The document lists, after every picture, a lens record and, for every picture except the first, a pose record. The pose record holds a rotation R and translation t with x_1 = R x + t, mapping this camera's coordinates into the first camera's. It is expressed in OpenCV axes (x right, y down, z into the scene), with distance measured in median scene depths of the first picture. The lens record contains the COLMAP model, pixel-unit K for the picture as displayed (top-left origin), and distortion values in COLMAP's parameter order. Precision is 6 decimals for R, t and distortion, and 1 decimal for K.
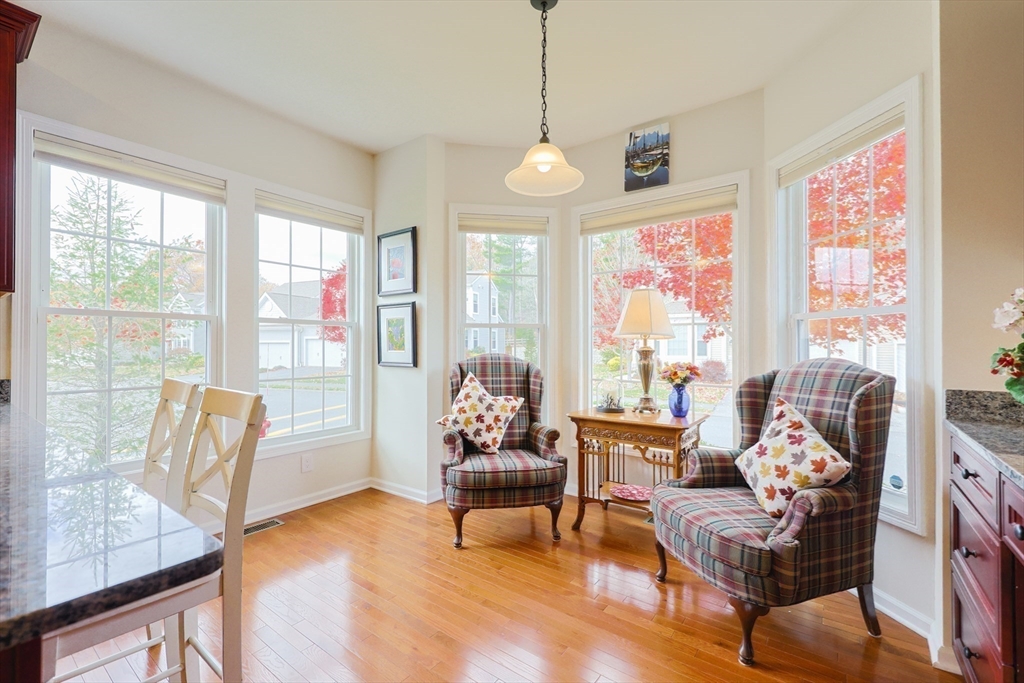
lens RADIAL K [[438.5, 0, 512.0], [0, 438.5, 341.5], [0, 0, 1]] dist [-0.001625, 0.000089]
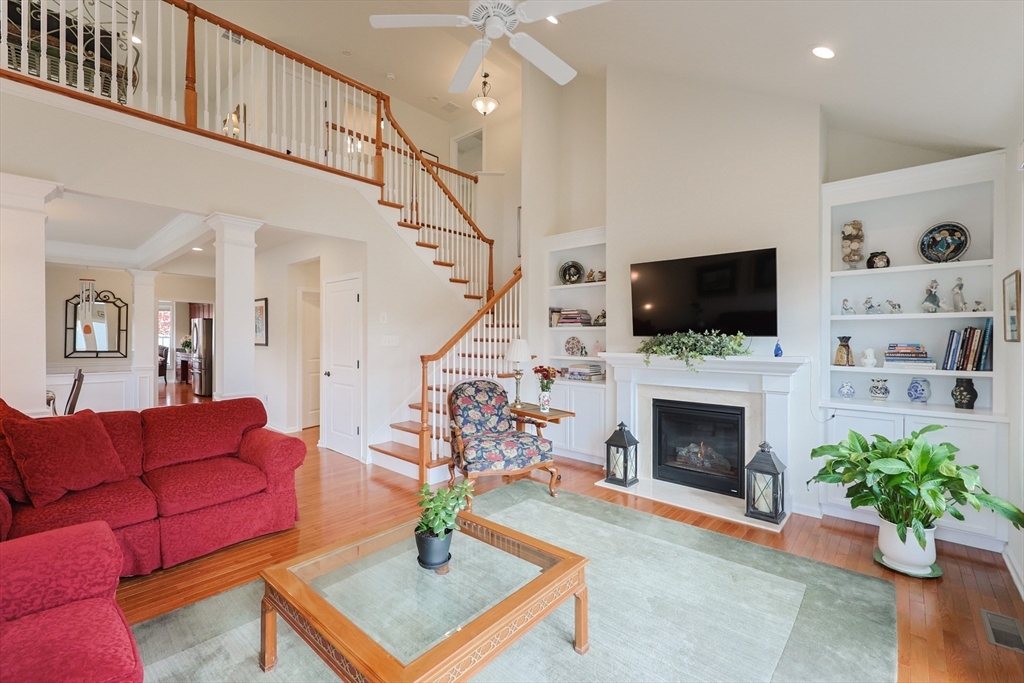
lens RADIAL K [[438.6, 0, 516.4], [0, 438.6, 339.4], [0, 0, 1]] dist [-0.001597, -0.000151]
pose [[0.069667, -0.002611, 0.997567, -5.995639], [-0.008197, 0.999961, 0.003190, -0.113554], [-0.997537, -0.008399, 0.069642, -5.279582]]
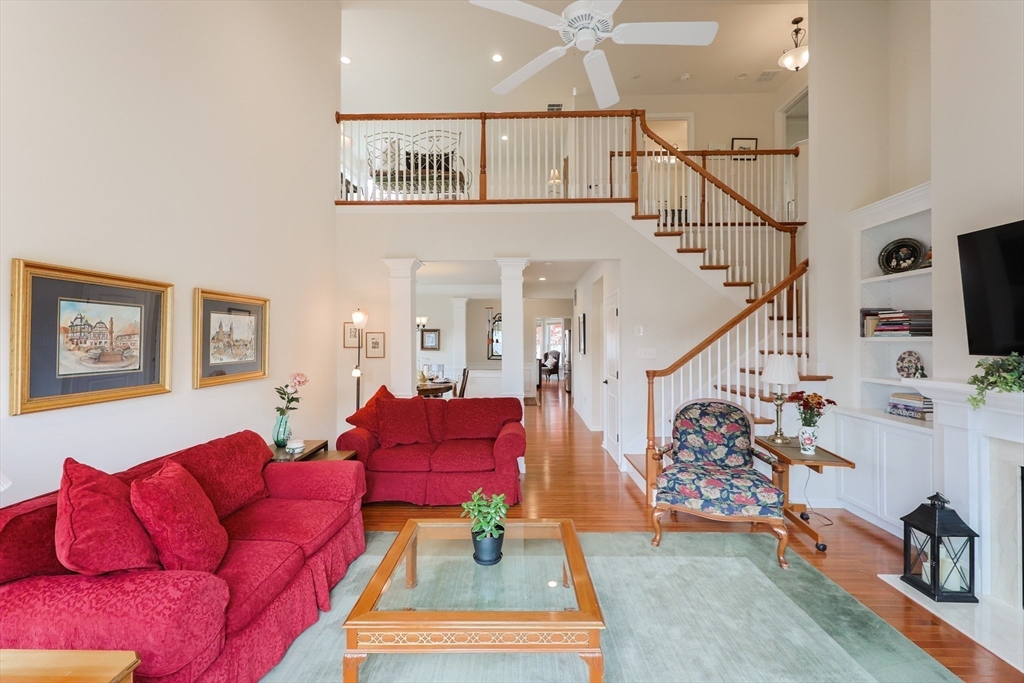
lens RADIAL K [[438.5, 0, 512.0], [0, 438.5, 341.5], [0, 0, 1]] dist [-0.001625, 0.000089]
pose [[0.808576, -0.000813, 0.588391, -5.574131], [-0.002242, 0.999988, 0.004463, -0.178972], [-0.588387, -0.004927, 0.808564, -6.084316]]
